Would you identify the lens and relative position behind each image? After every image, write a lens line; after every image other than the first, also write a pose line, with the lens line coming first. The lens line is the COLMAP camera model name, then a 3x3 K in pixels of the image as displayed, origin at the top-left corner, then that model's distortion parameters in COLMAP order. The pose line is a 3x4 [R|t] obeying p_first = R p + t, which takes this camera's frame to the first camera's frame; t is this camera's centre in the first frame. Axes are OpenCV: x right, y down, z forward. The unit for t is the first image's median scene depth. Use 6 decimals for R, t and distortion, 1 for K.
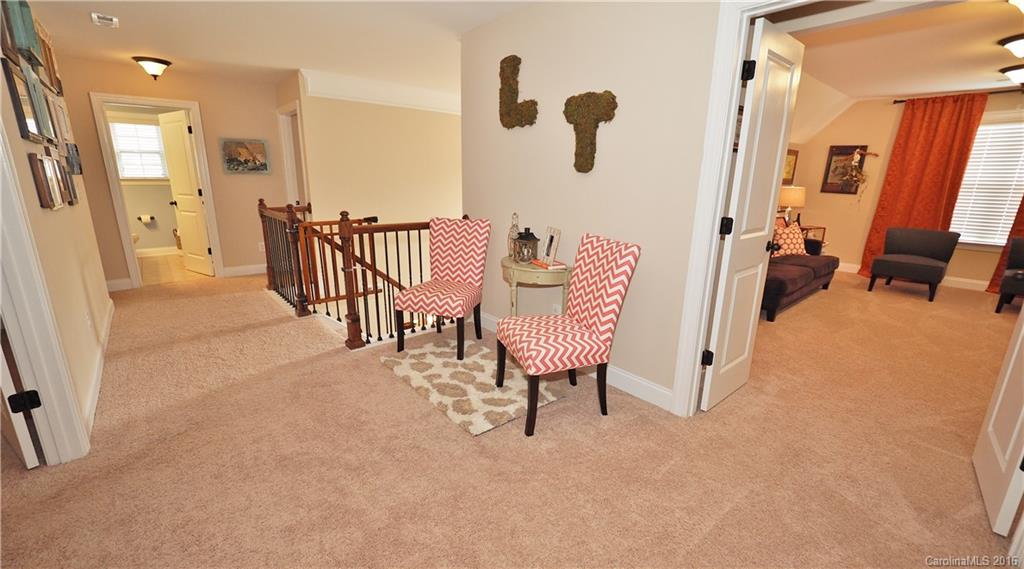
lens RADIAL K [[425.6, 0, 512.0], [0, 425.6, 284.5], [0, 0, 1]] dist [-0.002464, 0.000426]
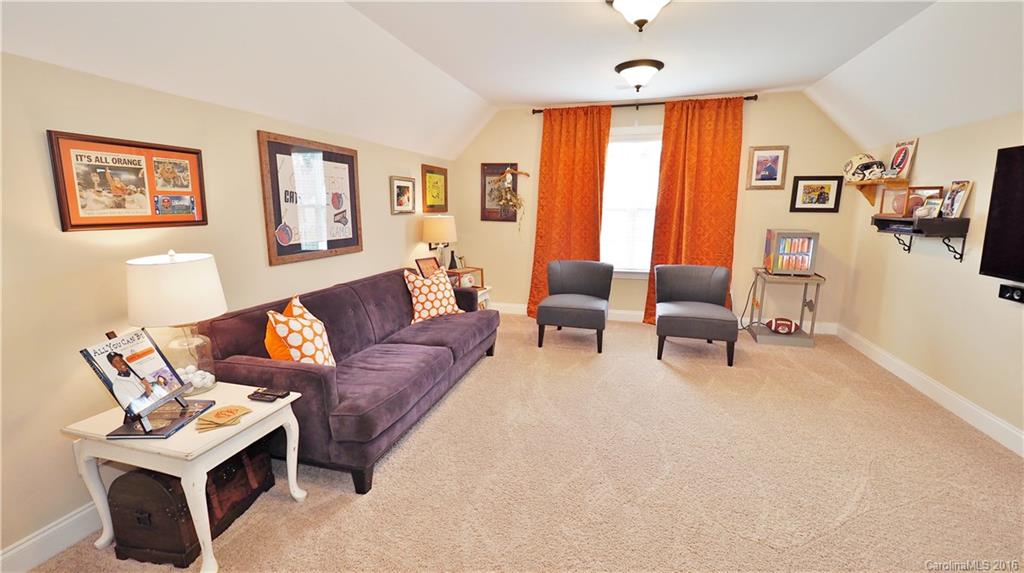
lens RADIAL K [[428.1, 0, 512.0], [0, 428.1, 286.5], [0, 0, 1]] dist [0.001492, 0.000017]
pose [[0.836957, -0.118269, 0.534337, 0.378208], [0.151130, 0.988351, -0.017962, -0.081812], [-0.525988, 0.095788, 0.845081, 0.345118]]
